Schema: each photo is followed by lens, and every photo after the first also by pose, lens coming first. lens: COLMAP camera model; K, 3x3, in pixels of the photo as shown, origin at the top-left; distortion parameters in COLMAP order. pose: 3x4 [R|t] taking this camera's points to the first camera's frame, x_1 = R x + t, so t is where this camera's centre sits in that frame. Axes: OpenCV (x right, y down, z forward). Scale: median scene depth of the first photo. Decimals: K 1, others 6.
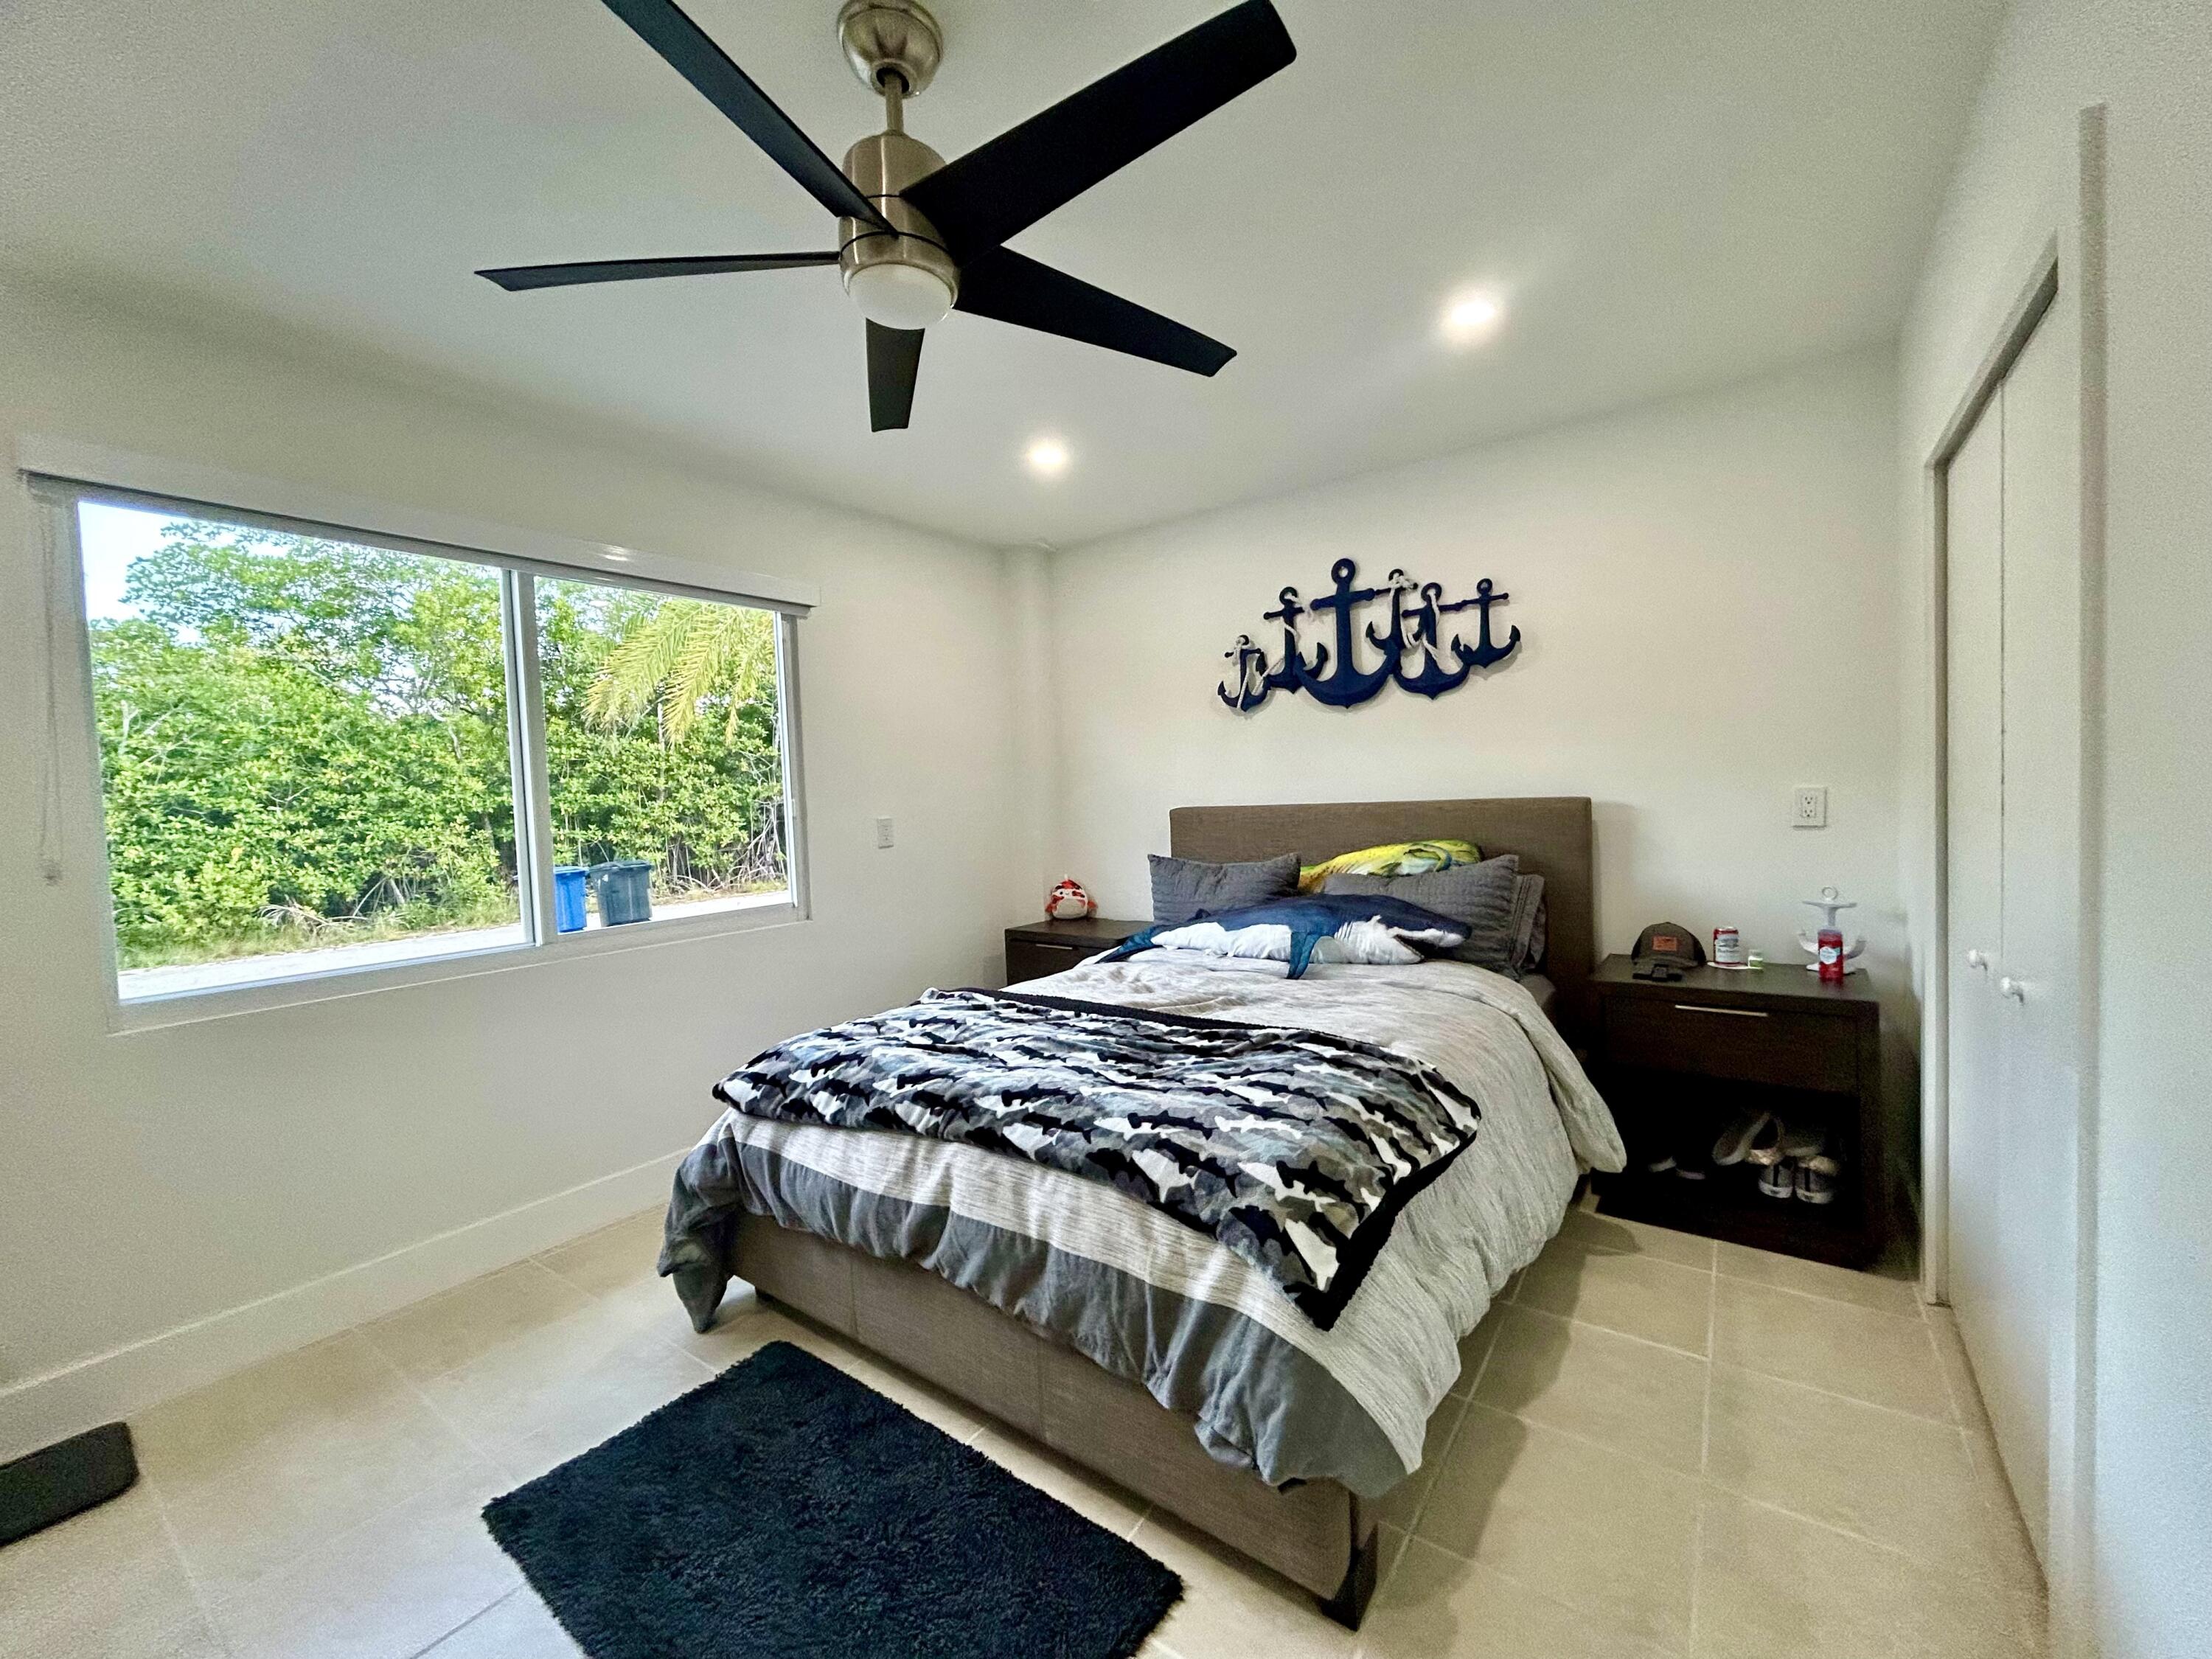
lens RADIAL K [[895.3, 0, 1113.8], [0, 895.3, 829.2], [0, 0, 1]] dist [0.000031, 0.000226]
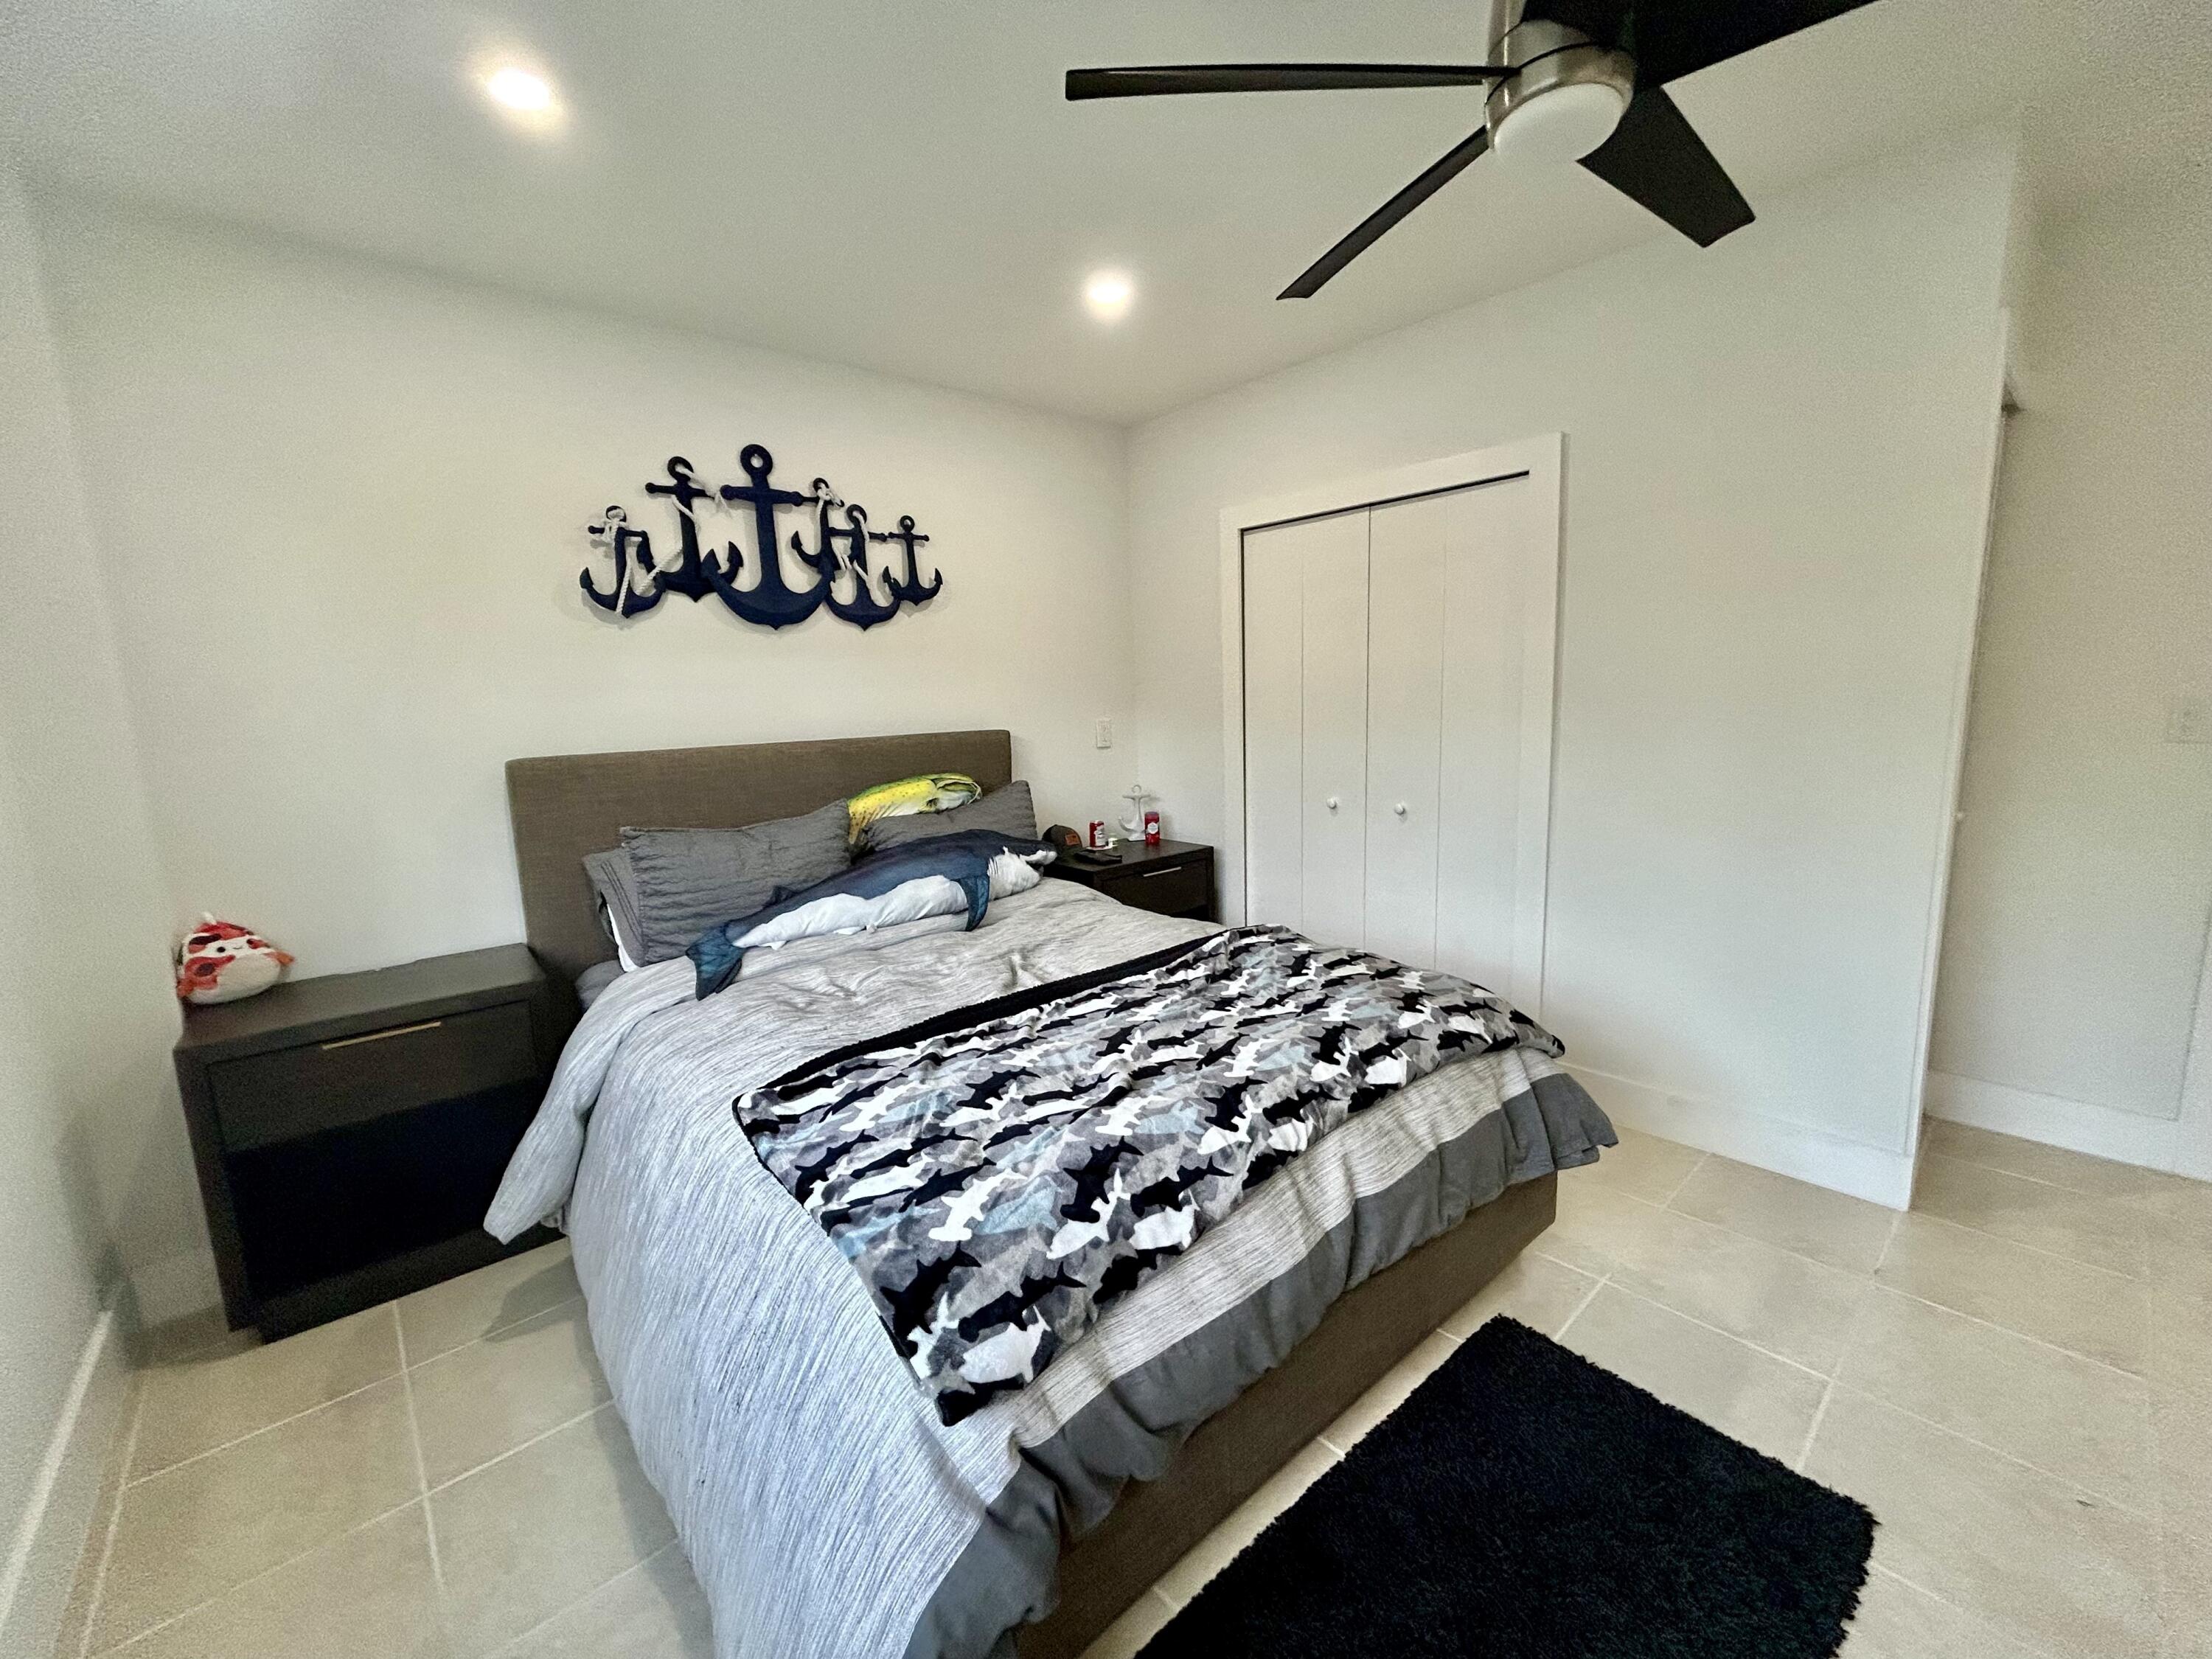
lens RADIAL K [[895.3, 0, 1113.8], [0, 895.3, 829.2], [0, 0, 1]] dist [0.000031, 0.000226]
pose [[0.214890, -0.115272, 0.969812, -0.548441], [0.064757, 0.992507, 0.103621, -0.016651], [-0.974489, 0.040535, 0.220744, 0.550725]]
